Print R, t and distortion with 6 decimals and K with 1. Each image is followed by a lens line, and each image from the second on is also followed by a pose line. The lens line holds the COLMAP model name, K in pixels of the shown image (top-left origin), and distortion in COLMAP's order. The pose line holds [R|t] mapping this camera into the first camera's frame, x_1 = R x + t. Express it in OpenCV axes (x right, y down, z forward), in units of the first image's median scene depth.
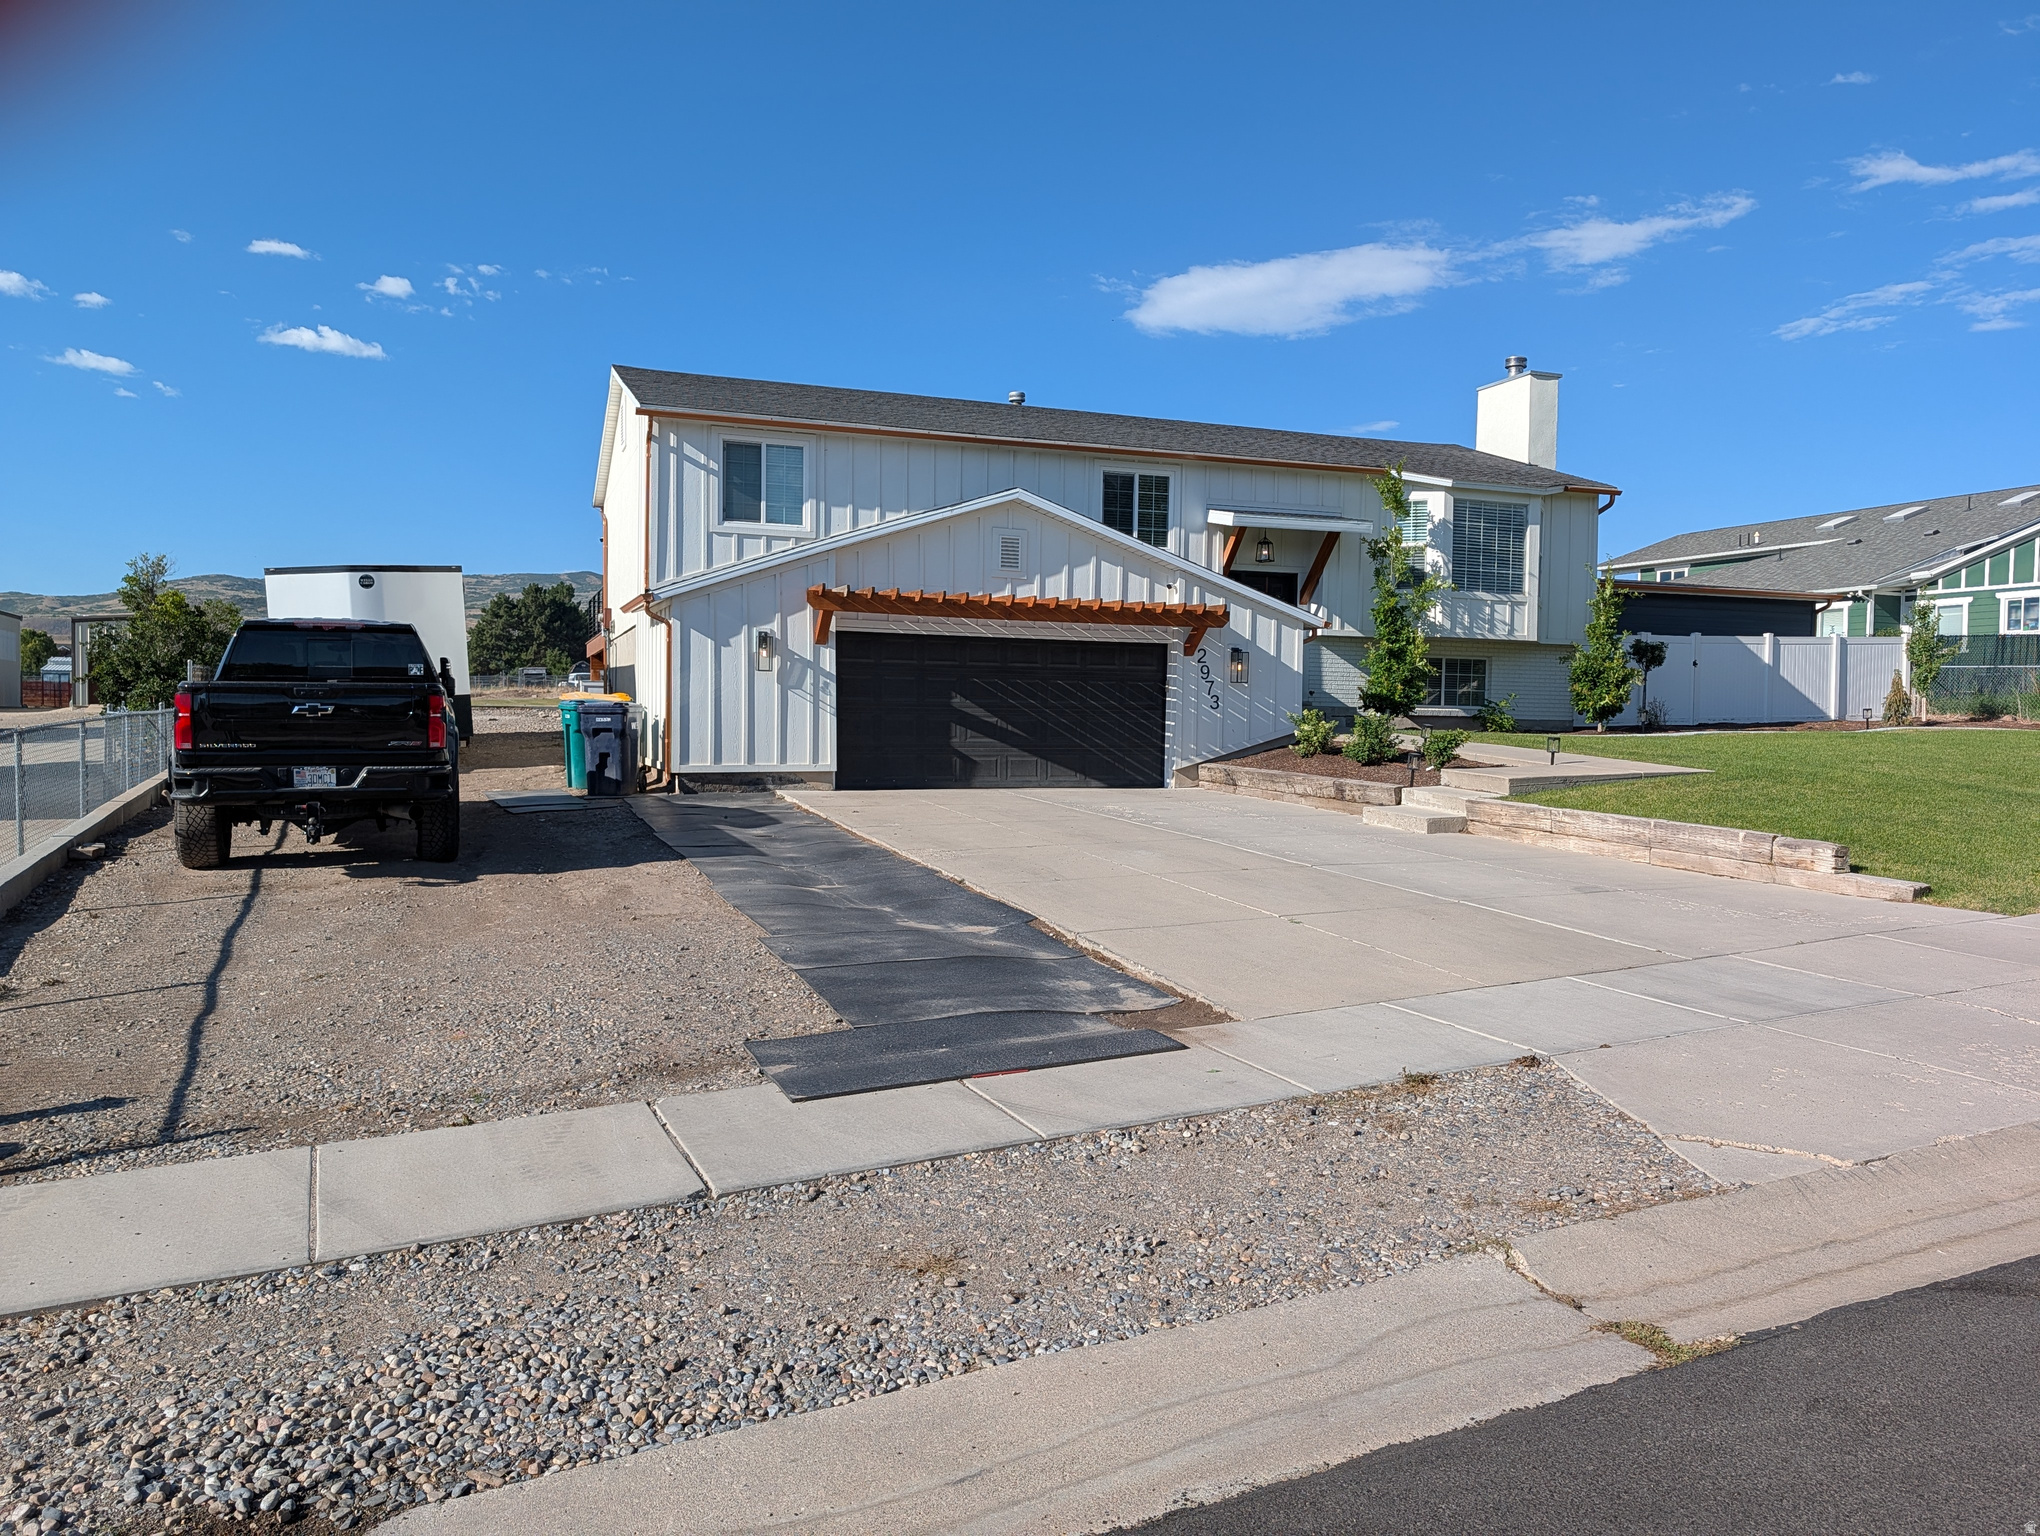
lens RADIAL K [[1482.4, 0, 1054.4], [0, 1482.4, 759.5], [0, 0, 1]] dist [0.005999, -0.001919]
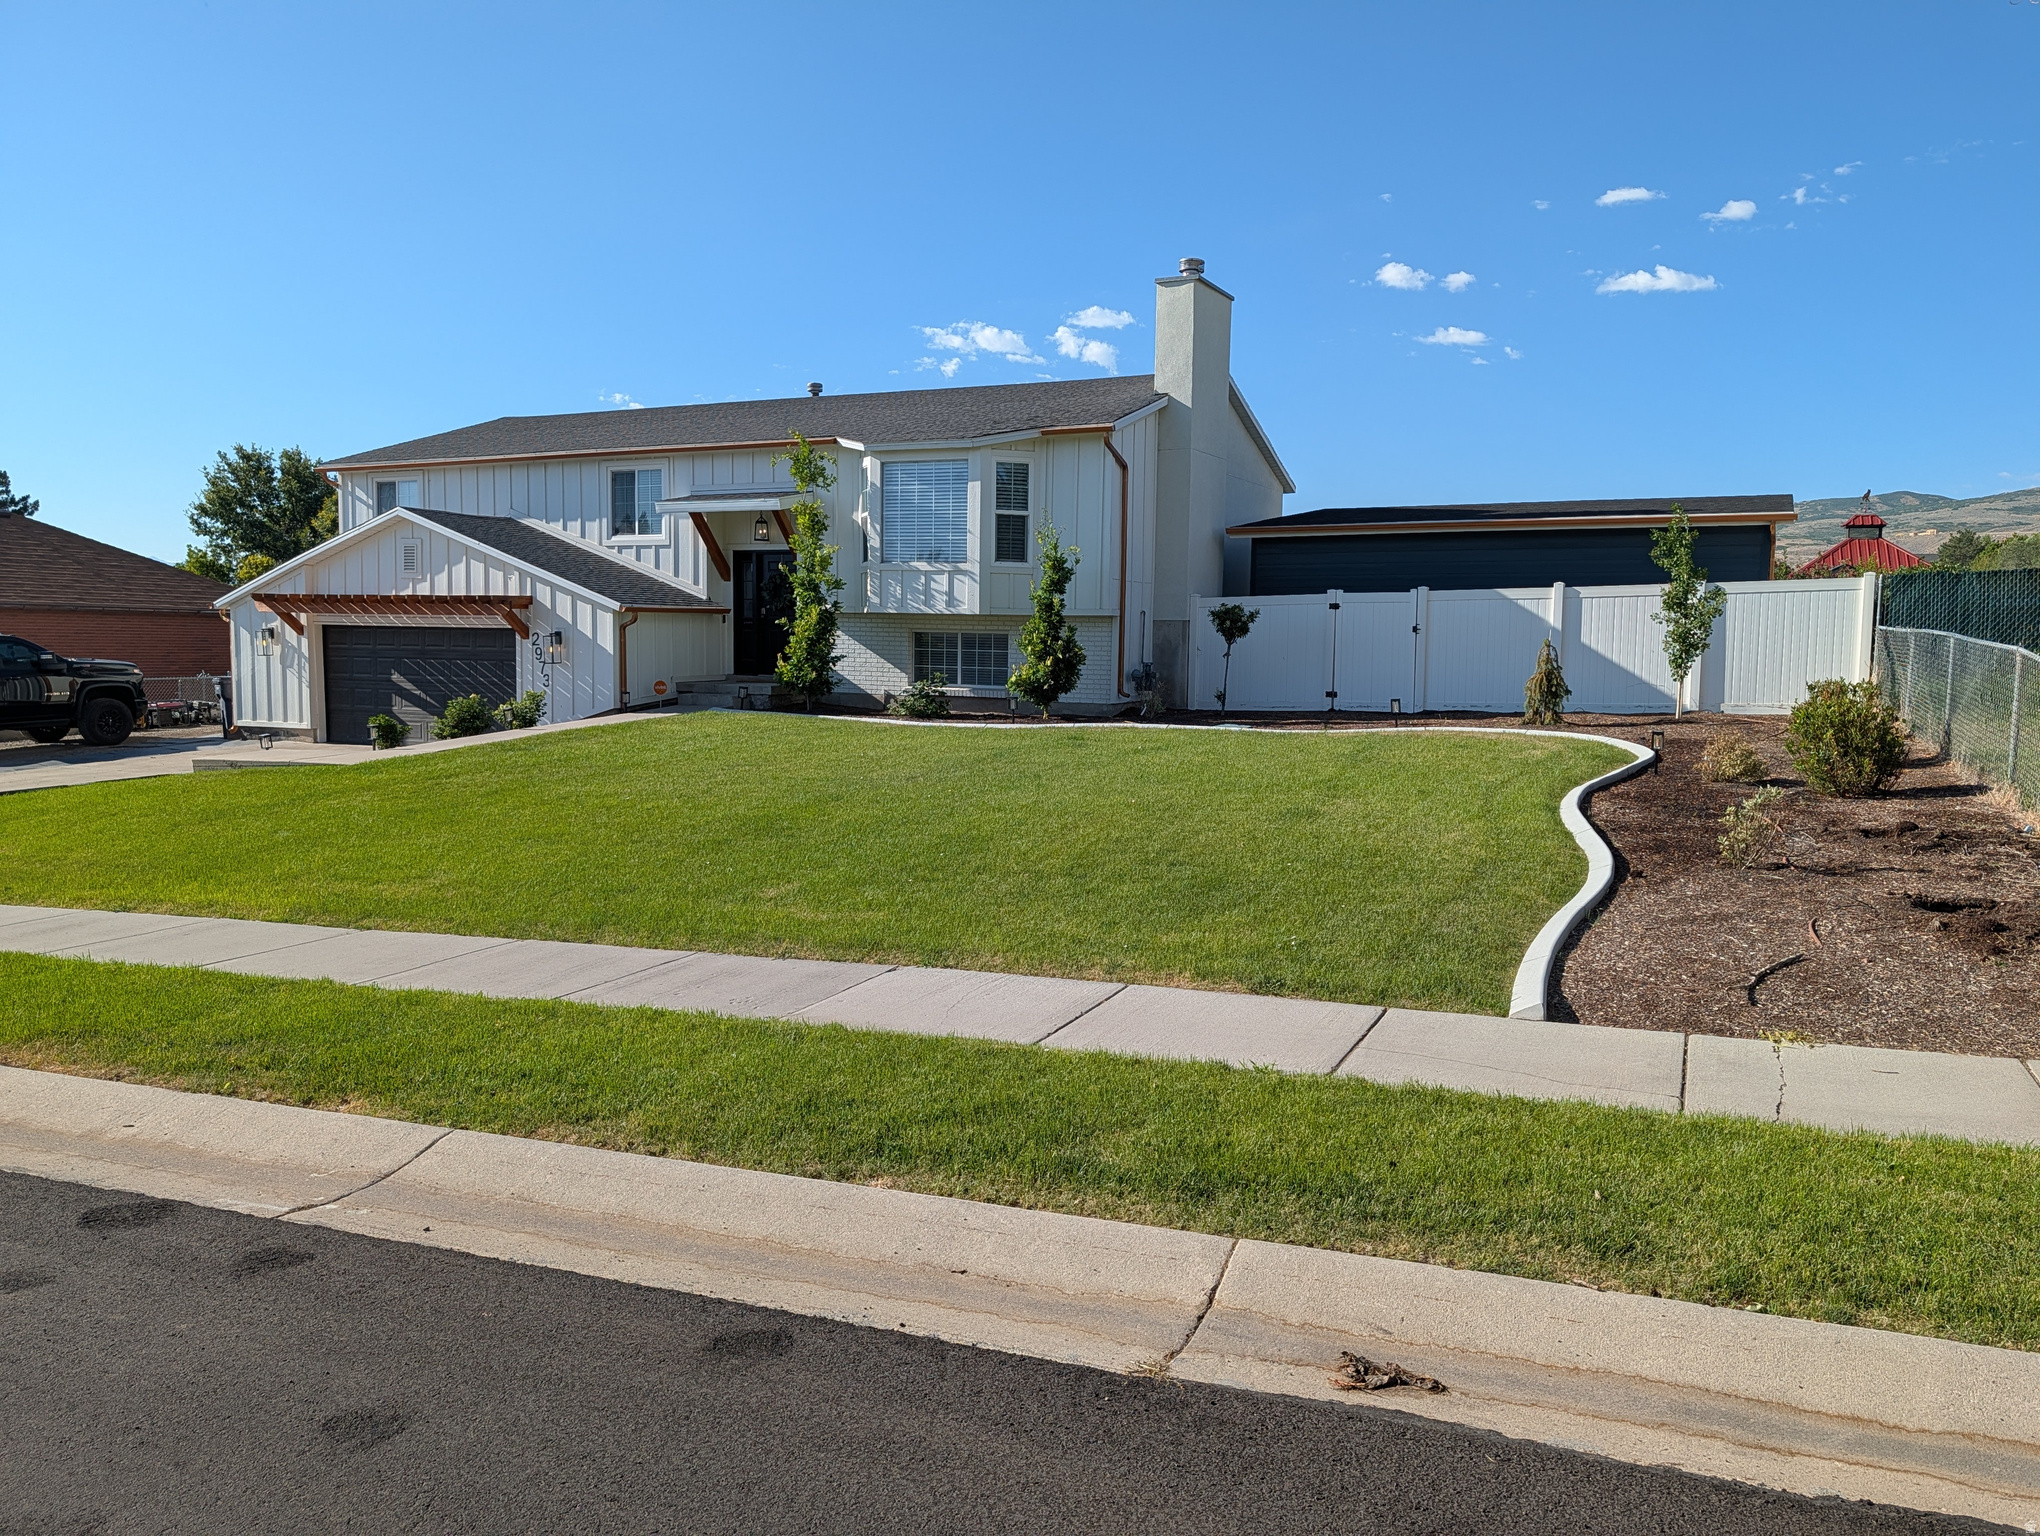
lens RADIAL K [[1491.3, 0, 1021.9], [0, 1491.3, 784.9], [0, 0, 1]] dist [0.006339, -0.001546]
pose [[0.687092, 0.066356, -0.723534, 1.186850], [-0.025996, 0.997428, 0.066788, -0.044849], [0.726105, -0.027081, 0.687050, 0.486076]]
